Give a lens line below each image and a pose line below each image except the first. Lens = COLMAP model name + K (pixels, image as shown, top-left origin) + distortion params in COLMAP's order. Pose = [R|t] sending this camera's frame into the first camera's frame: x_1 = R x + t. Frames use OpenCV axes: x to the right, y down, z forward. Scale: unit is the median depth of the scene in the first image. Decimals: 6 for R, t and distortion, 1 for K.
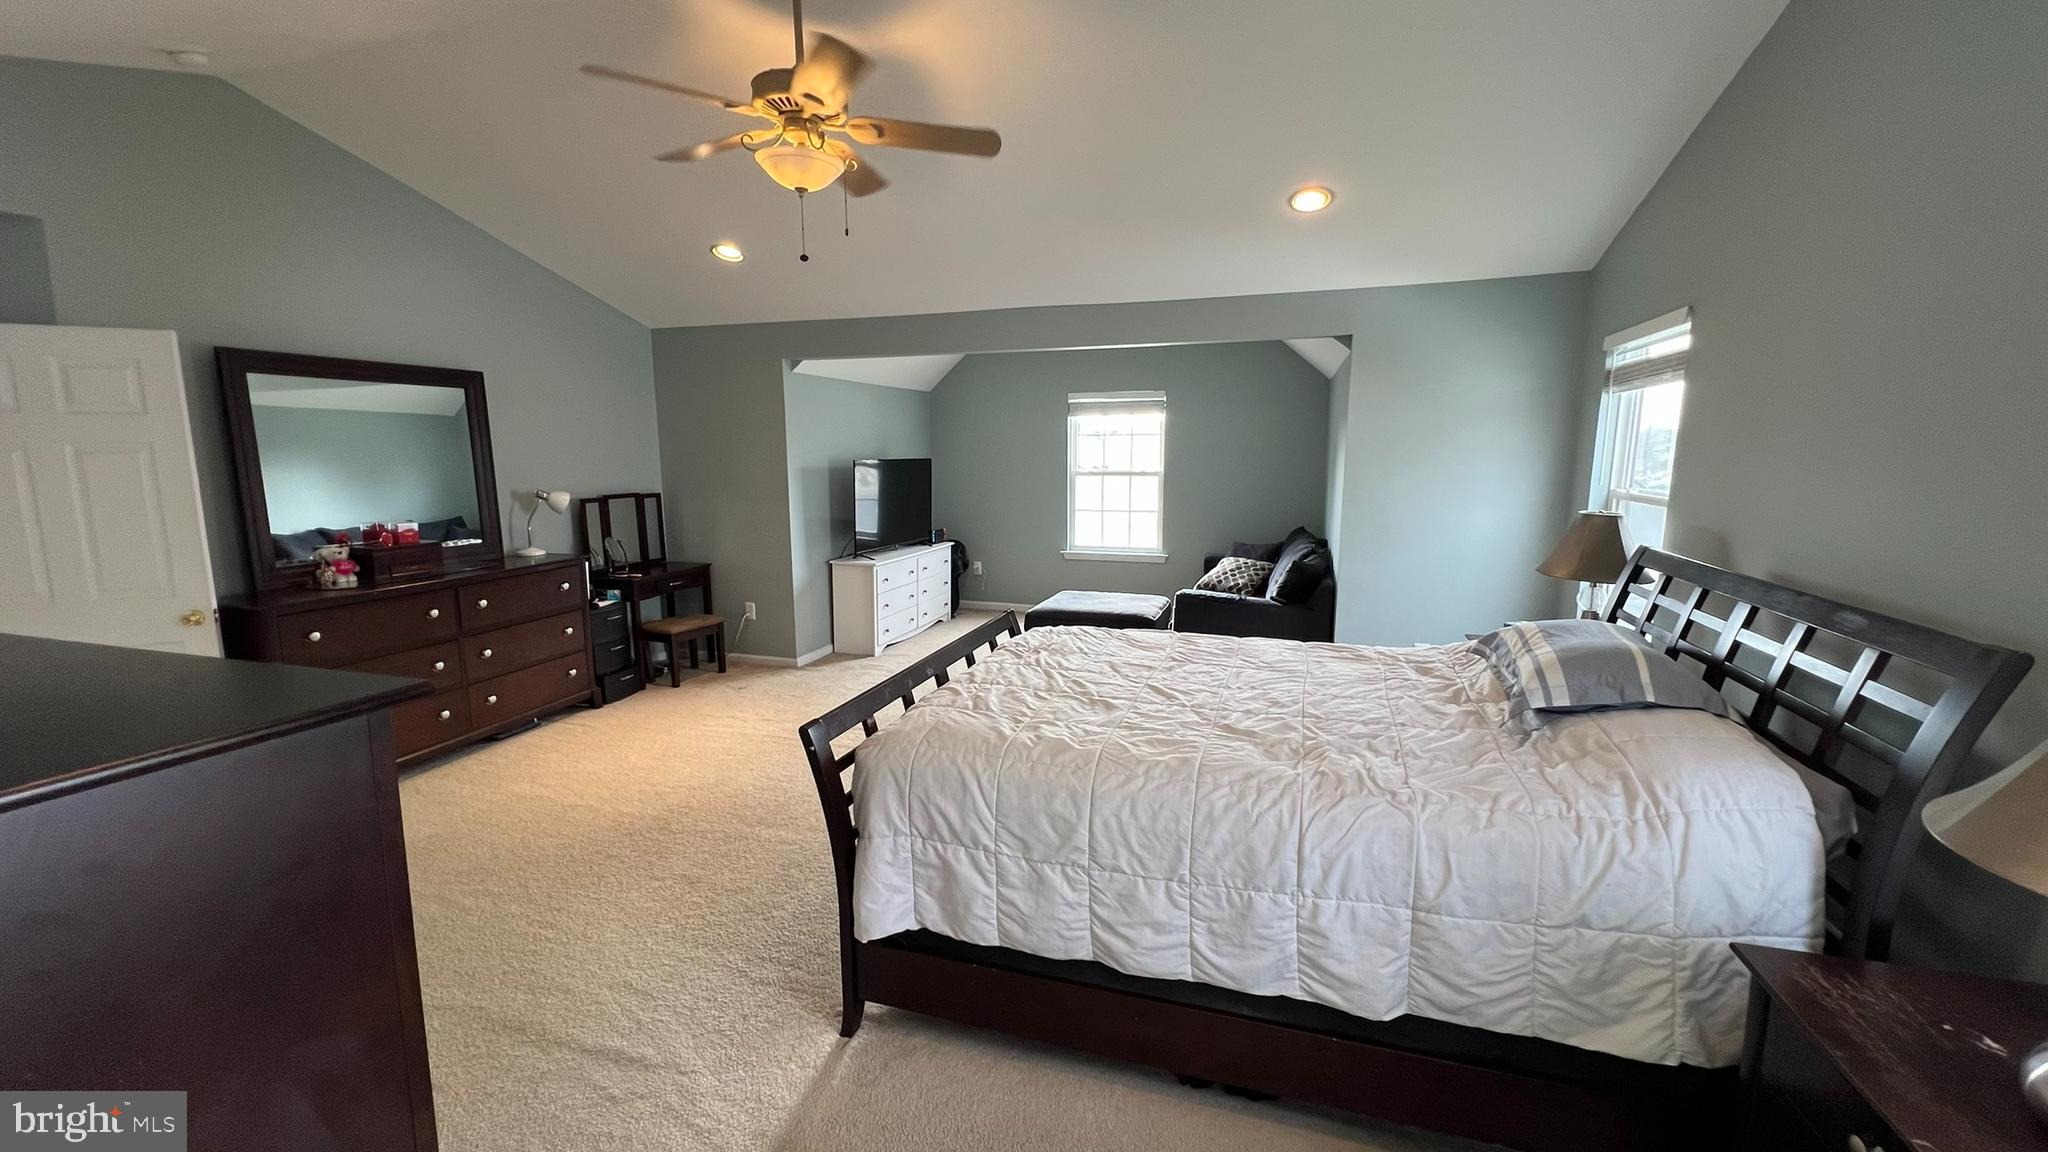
lens RADIAL K [[816.9, 0, 1028.9], [0, 816.9, 578.1], [0, 0, 1]] dist [-0.000412, -0.000555]
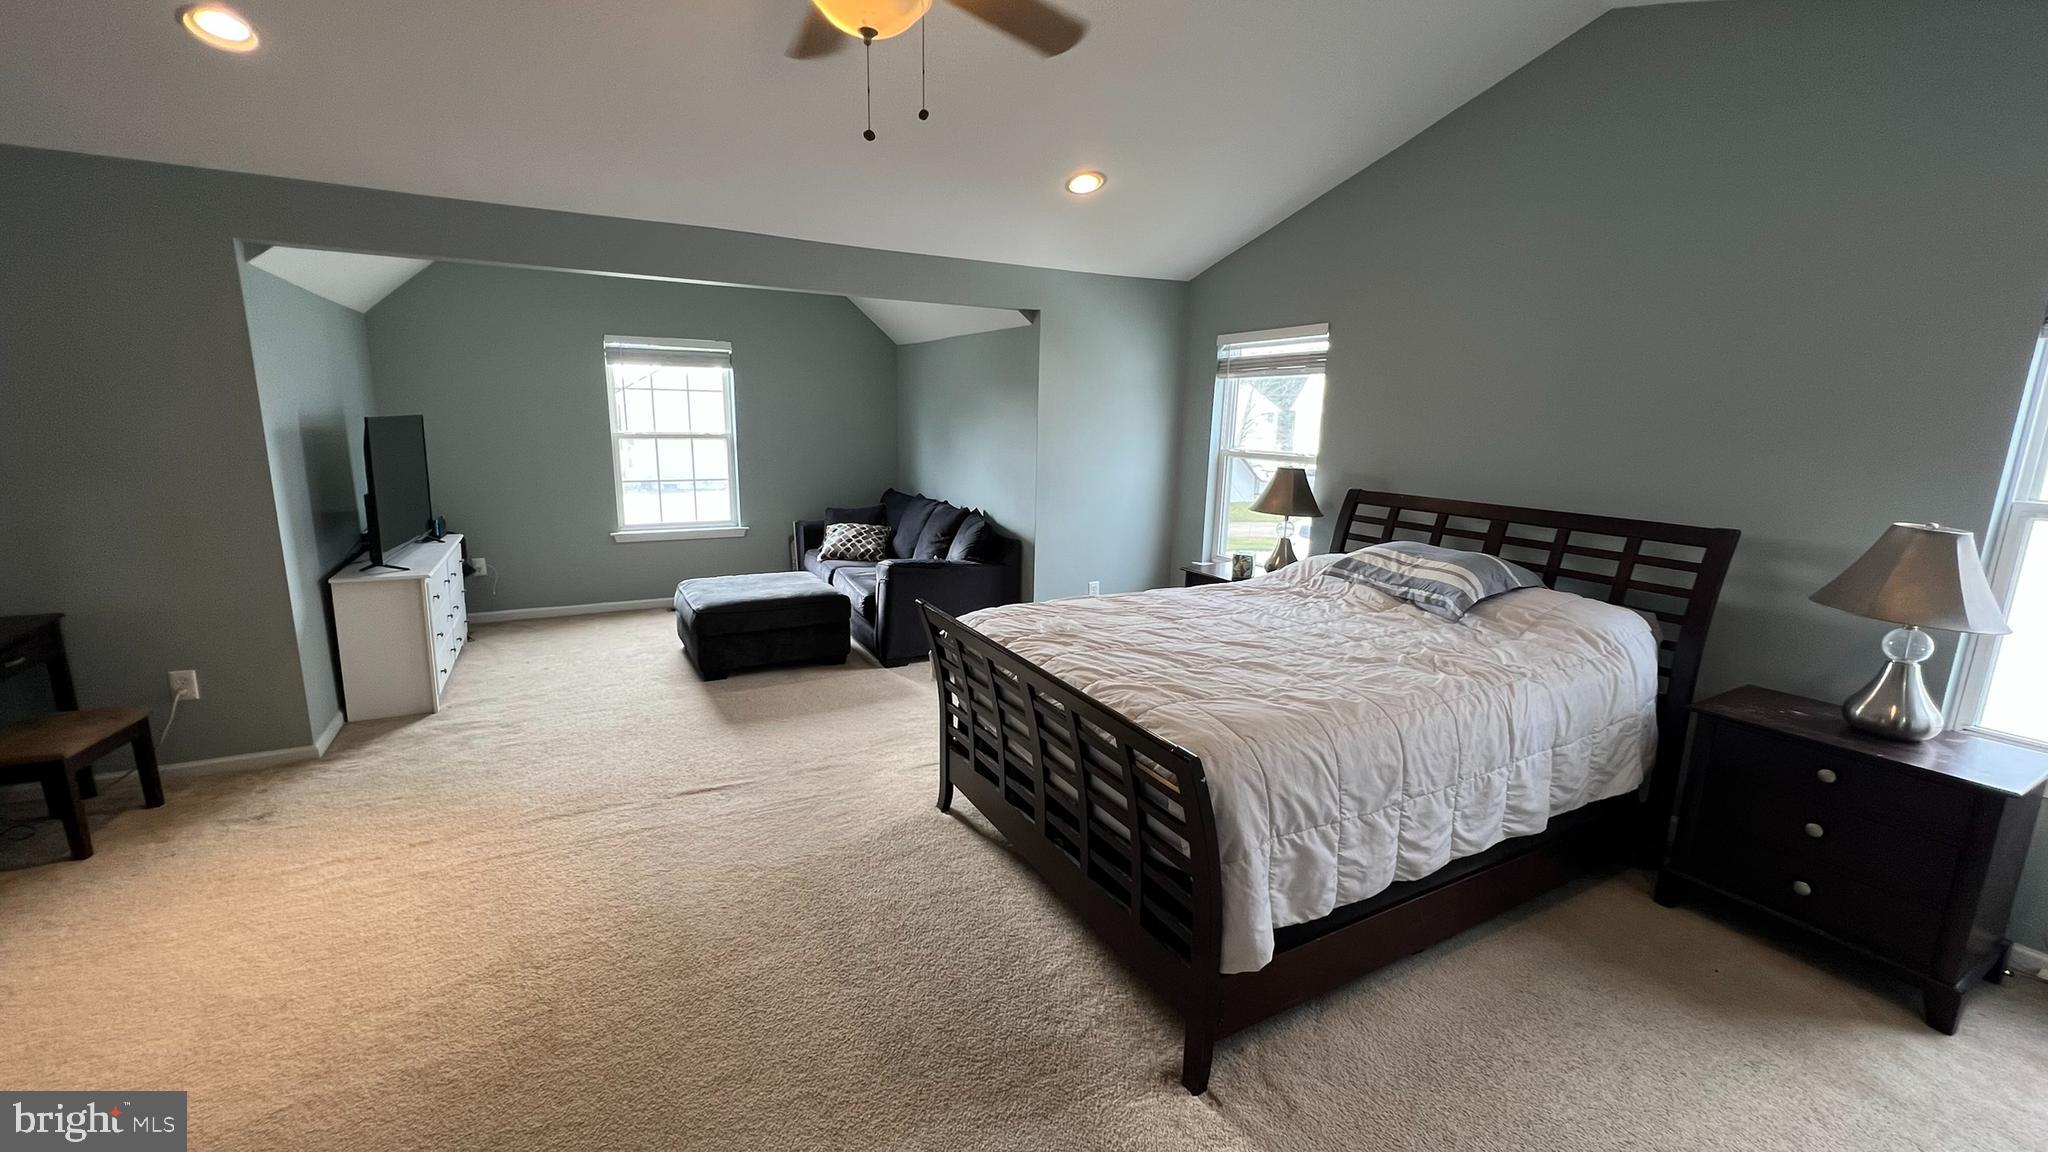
lens RADIAL K [[816.9, 0, 1026.5], [0, 816.9, 576.7], [0, 0, 1]] dist [-0.000412, -0.000555]
pose [[0.687791, -0.125576, 0.714964, -0.757582], [0.091145, 0.992068, 0.086565, -0.067486], [-0.720164, 0.005627, 0.693781, 0.434991]]
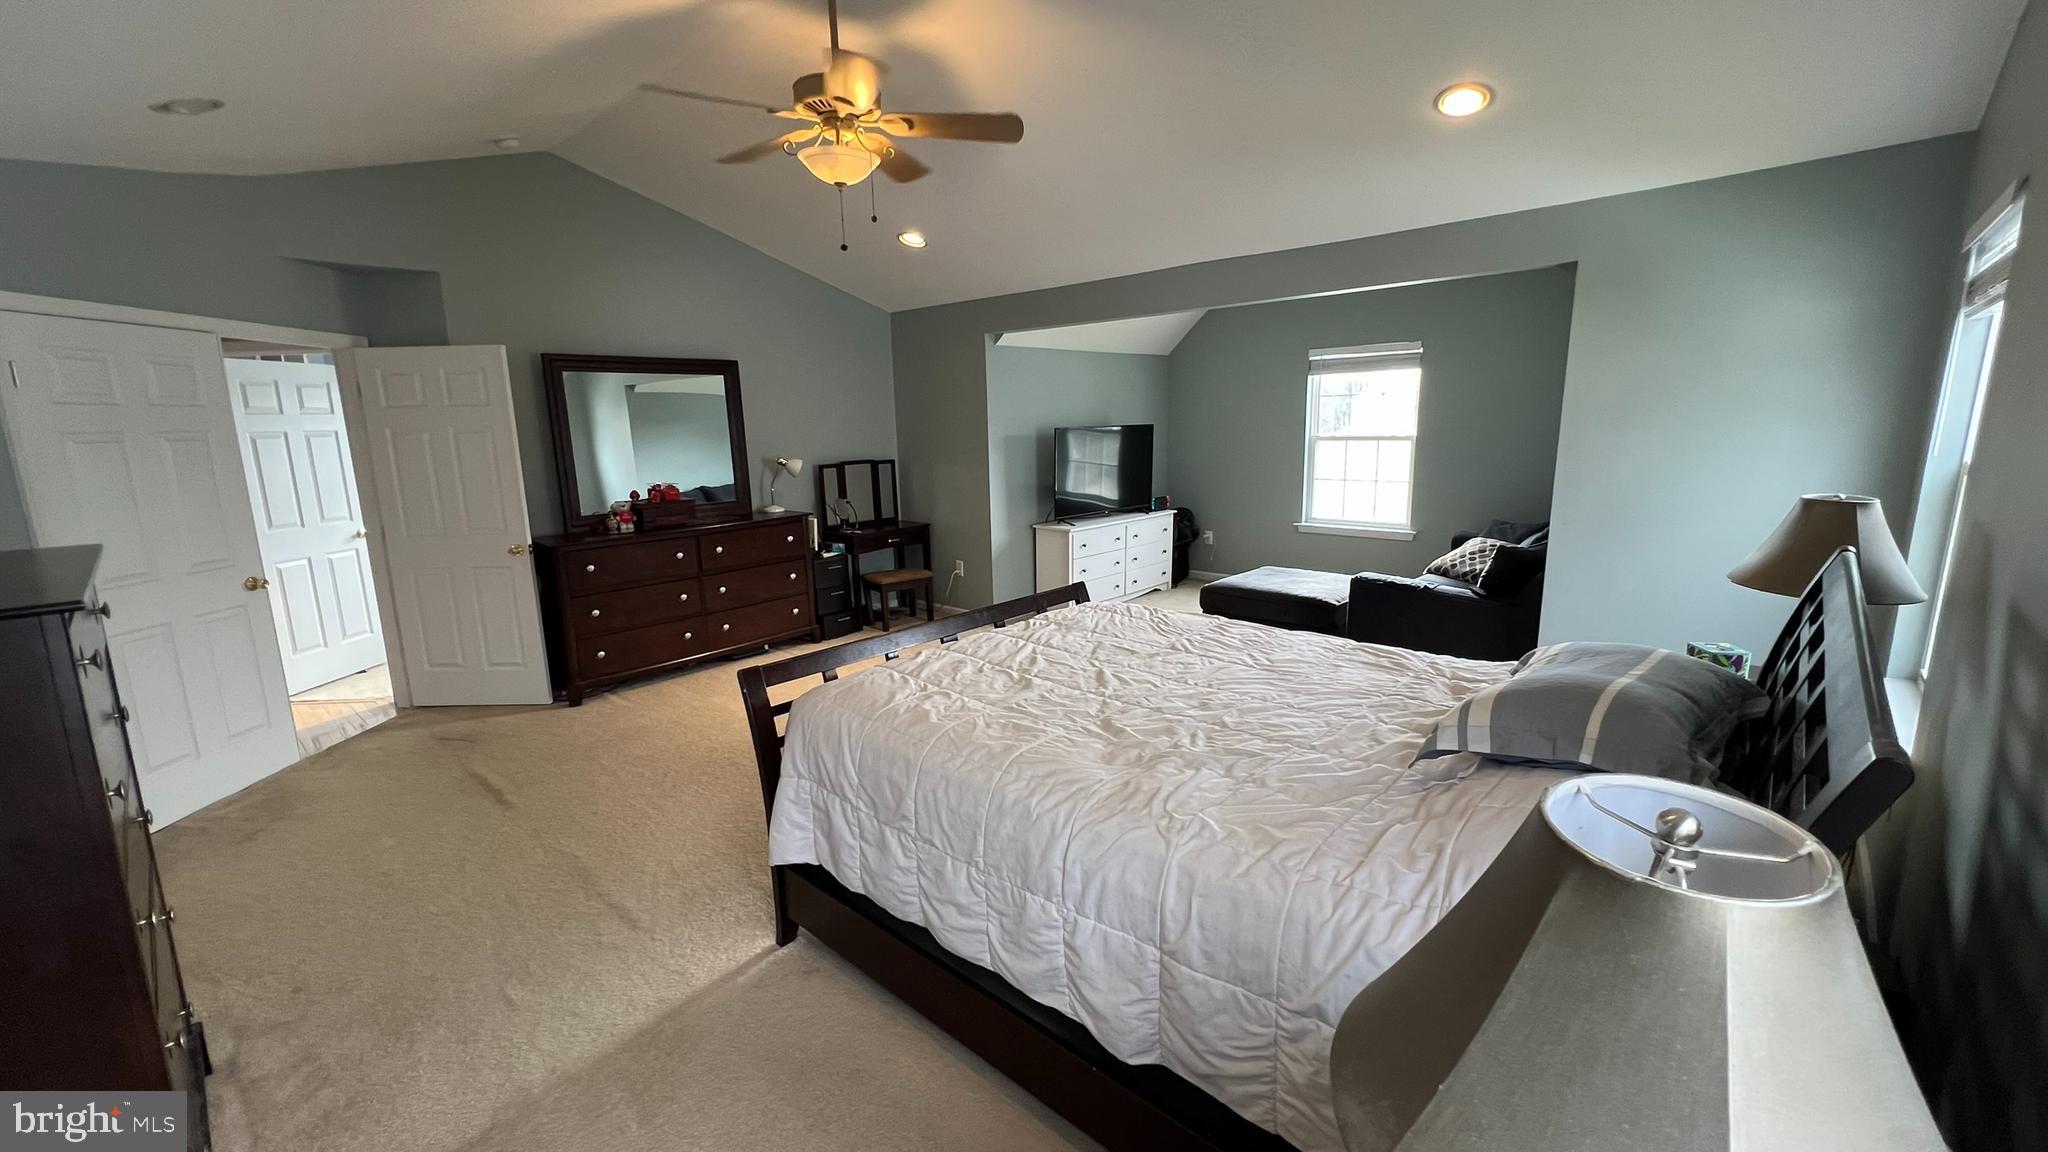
lens RADIAL K [[816.9, 0, 1031.9], [0, 816.9, 577.9], [0, 0, 1]] dist [-0.000412, -0.000555]
pose [[0.909835, 0.062558, -0.410228, 0.443100], [-0.044334, 0.997567, 0.053795, -0.022796], [0.412595, -0.030758, 0.910395, 0.101834]]
